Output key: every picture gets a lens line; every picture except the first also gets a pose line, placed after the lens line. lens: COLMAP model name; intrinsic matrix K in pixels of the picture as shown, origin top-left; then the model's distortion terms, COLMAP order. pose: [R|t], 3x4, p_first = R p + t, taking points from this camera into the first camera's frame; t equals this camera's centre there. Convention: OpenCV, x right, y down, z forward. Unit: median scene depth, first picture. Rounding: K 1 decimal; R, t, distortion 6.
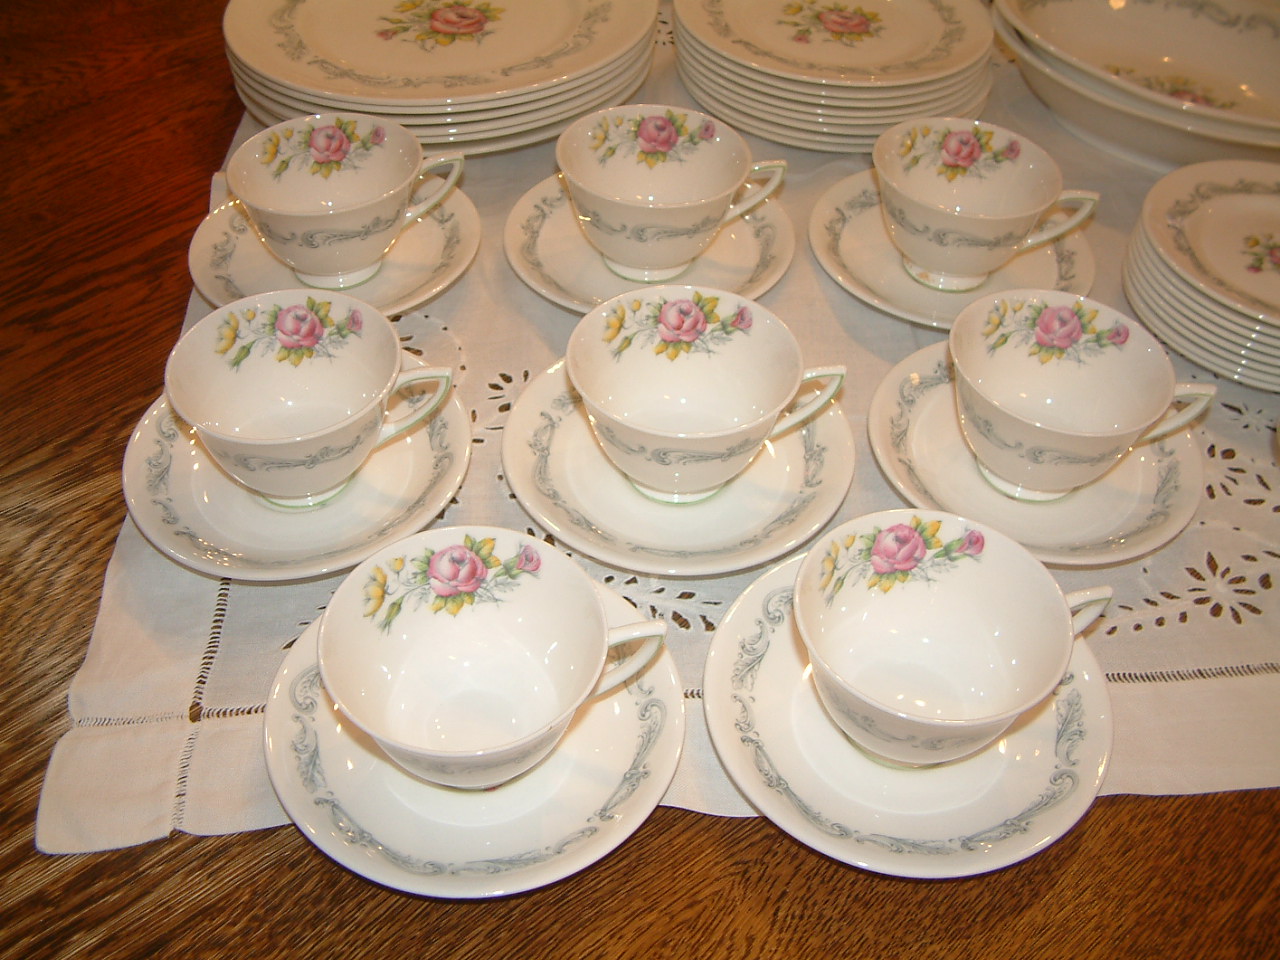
lens RADIAL K [[1350.6, 0, 625.7], [0, 1350.6, 485.0], [0, 0, 1]] dist [-0.222475, 0.163489]
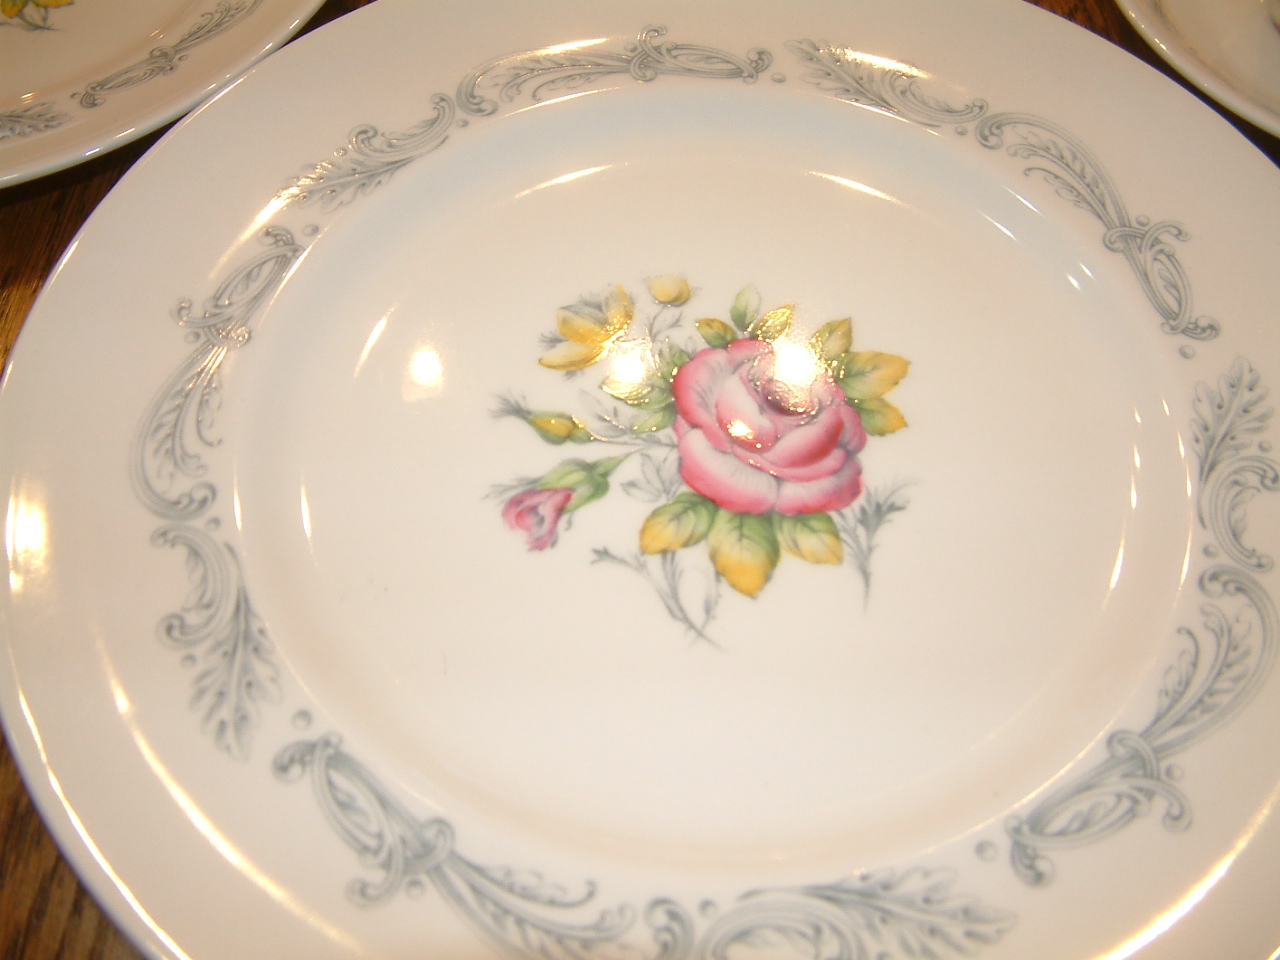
lens RADIAL K [[1350.6, 0, 625.7], [0, 1350.6, 485.0], [0, 0, 1]] dist [-0.222475, 0.163489]
pose [[0.999783, -0.003450, -0.020522, -0.185448], [0.007847, 0.975868, 0.218220, -0.493215], [0.019274, -0.218334, 0.975684, 0.840067]]
